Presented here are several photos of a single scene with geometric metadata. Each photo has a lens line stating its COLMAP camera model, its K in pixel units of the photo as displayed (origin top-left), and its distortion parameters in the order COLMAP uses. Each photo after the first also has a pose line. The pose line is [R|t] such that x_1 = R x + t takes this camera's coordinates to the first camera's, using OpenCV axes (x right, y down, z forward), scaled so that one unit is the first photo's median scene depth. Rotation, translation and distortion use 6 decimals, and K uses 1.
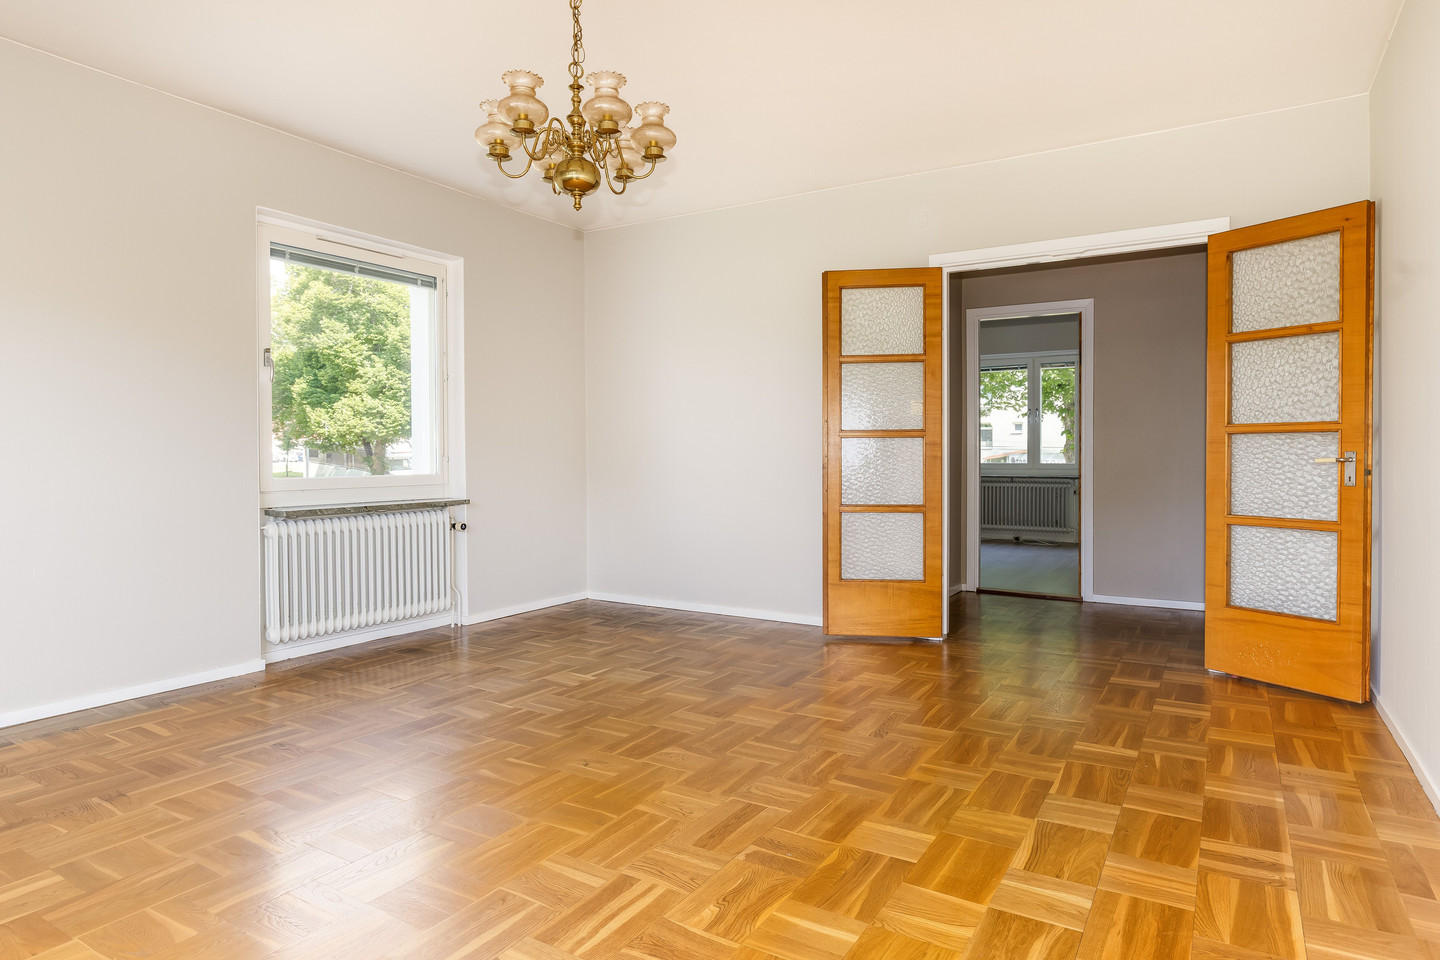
lens RADIAL K [[829.4, 0, 722.3], [0, 829.4, 454.2], [0, 0, 1]] dist [-0.005386, -0.000058]
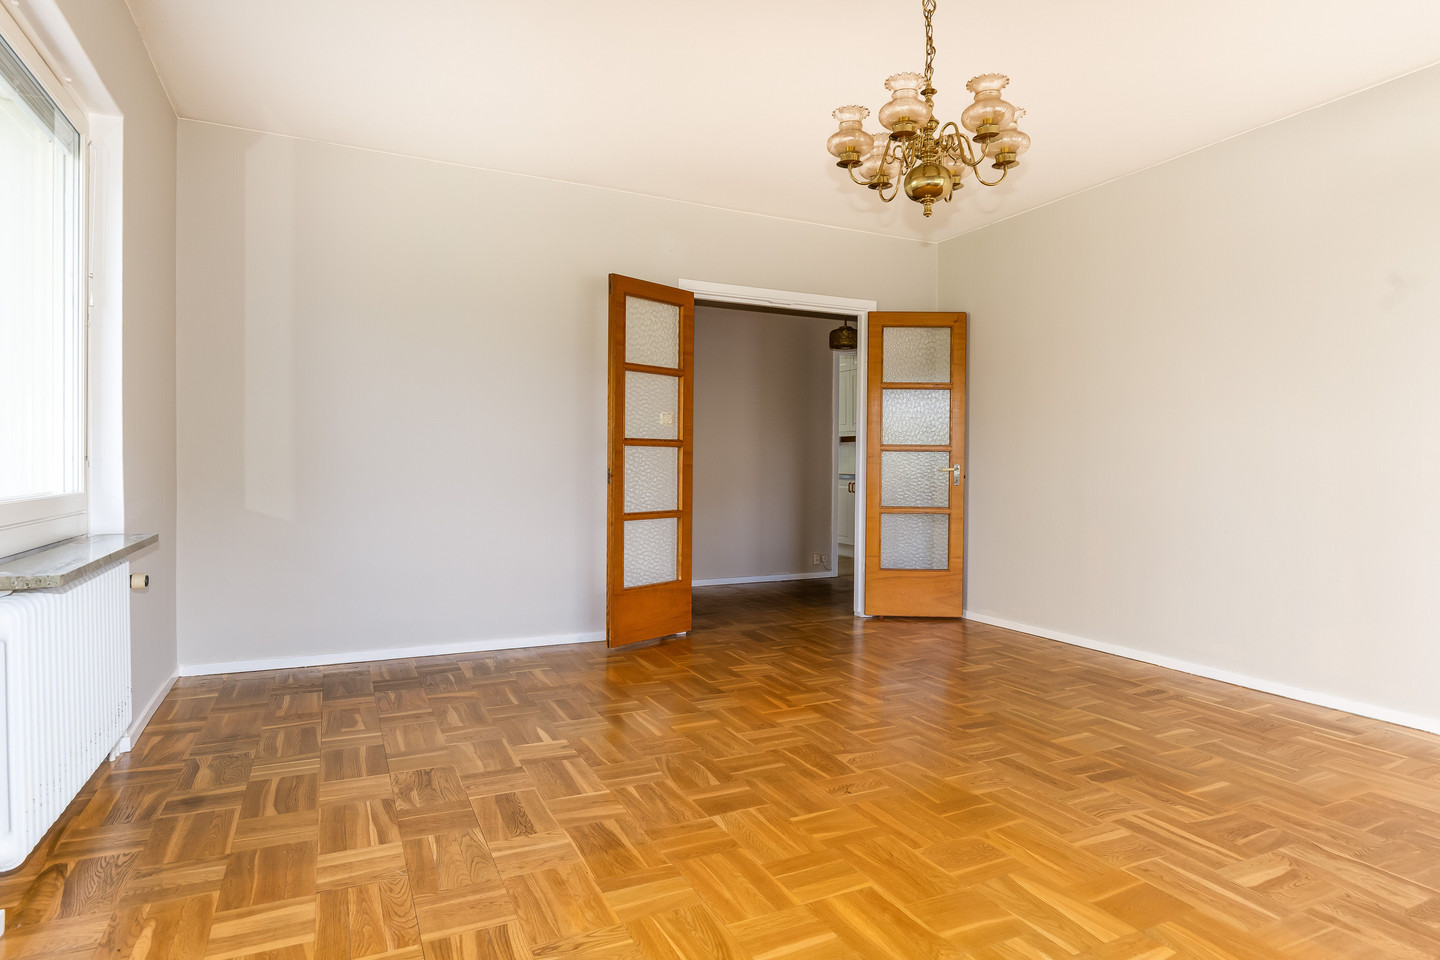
lens RADIAL K [[829.4, 0, 722.3], [0, 829.4, 454.2], [0, 0, 1]] dist [-0.005386, -0.000058]
pose [[0.531436, 0.016847, 0.846931, -0.916384], [-0.010112, 0.999857, -0.013544, 0.005015], [-0.847038, -0.001366, 0.531530, 0.546964]]
